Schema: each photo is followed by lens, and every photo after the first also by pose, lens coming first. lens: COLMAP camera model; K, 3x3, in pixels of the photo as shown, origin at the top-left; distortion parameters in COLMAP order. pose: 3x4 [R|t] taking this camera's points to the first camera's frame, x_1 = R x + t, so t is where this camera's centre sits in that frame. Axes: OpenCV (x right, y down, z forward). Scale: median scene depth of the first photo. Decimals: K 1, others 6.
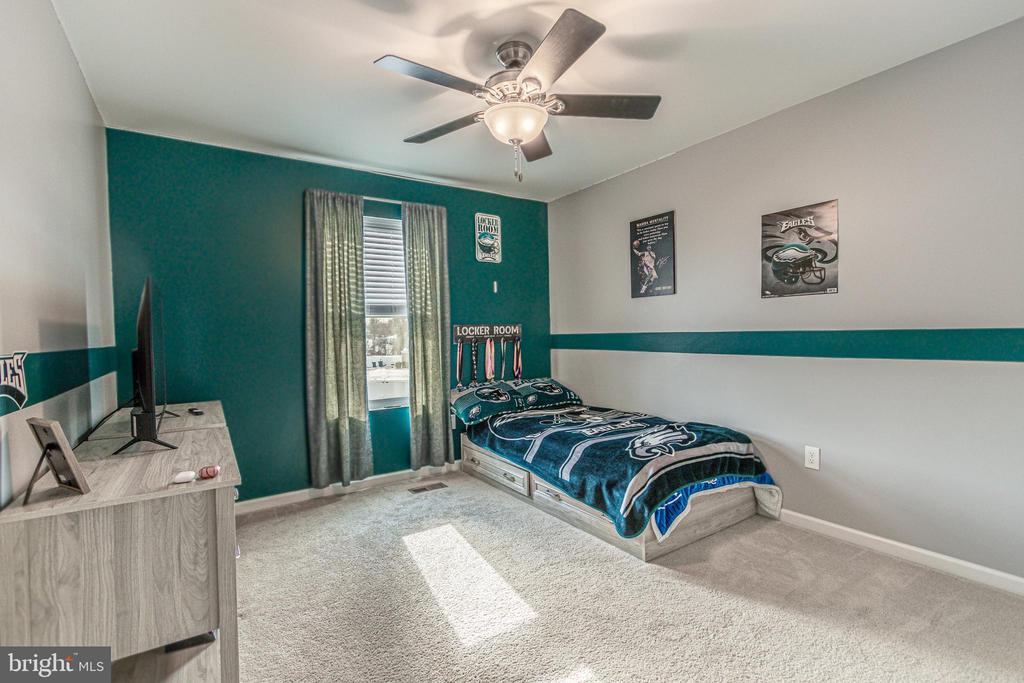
lens RADIAL K [[468.9, 0, 490.2], [0, 468.9, 342.9], [0, 0, 1]] dist [0.004574, -0.001425]
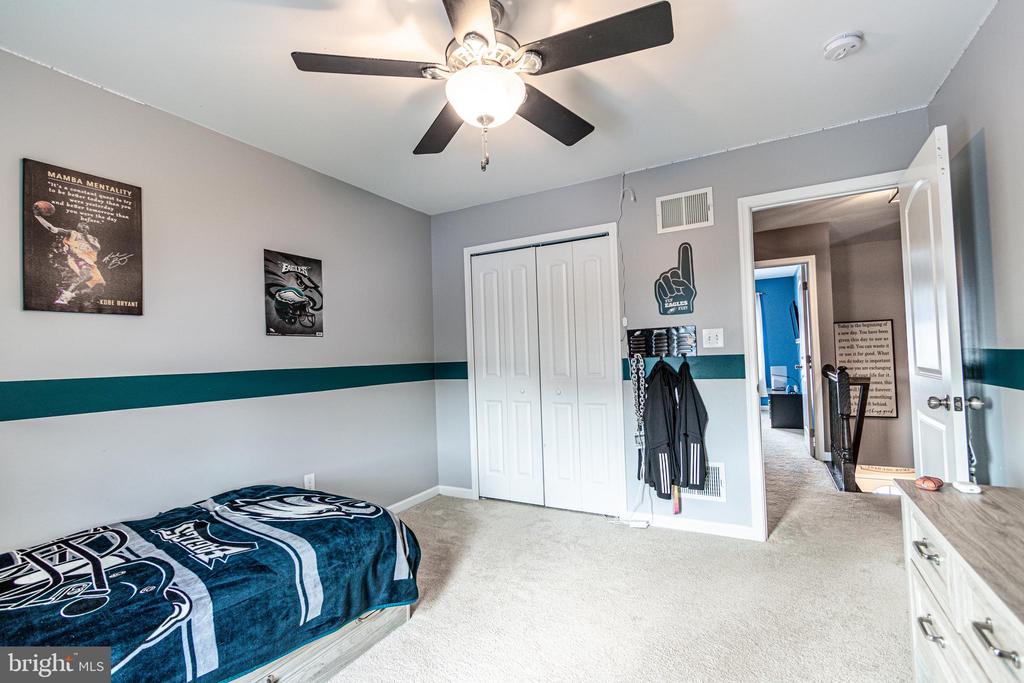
lens RADIAL K [[468.9, 0, 515.5], [0, 468.9, 338.4], [0, 0, 1]] dist [0.004574, -0.001425]
pose [[-0.493928, 0.074945, 0.866267, -0.395915], [0.068393, 0.996540, -0.047219, -0.008173], [-0.866809, 0.035923, -0.497345, 0.843252]]
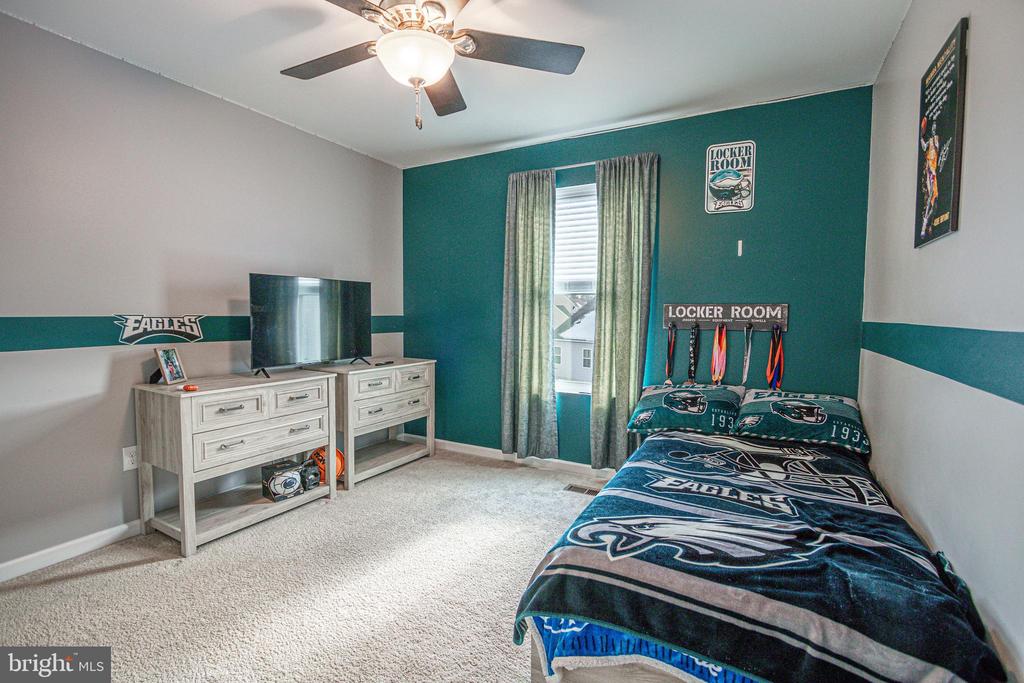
lens RADIAL K [[468.9, 0, 508.1], [0, 468.9, 340.9], [0, 0, 1]] dist [0.004574, -0.001425]
pose [[0.480689, 0.079526, -0.873277, 0.544963], [-0.039011, 0.996833, 0.069304, -0.023637], [0.876023, 0.000754, 0.482269, 0.456351]]
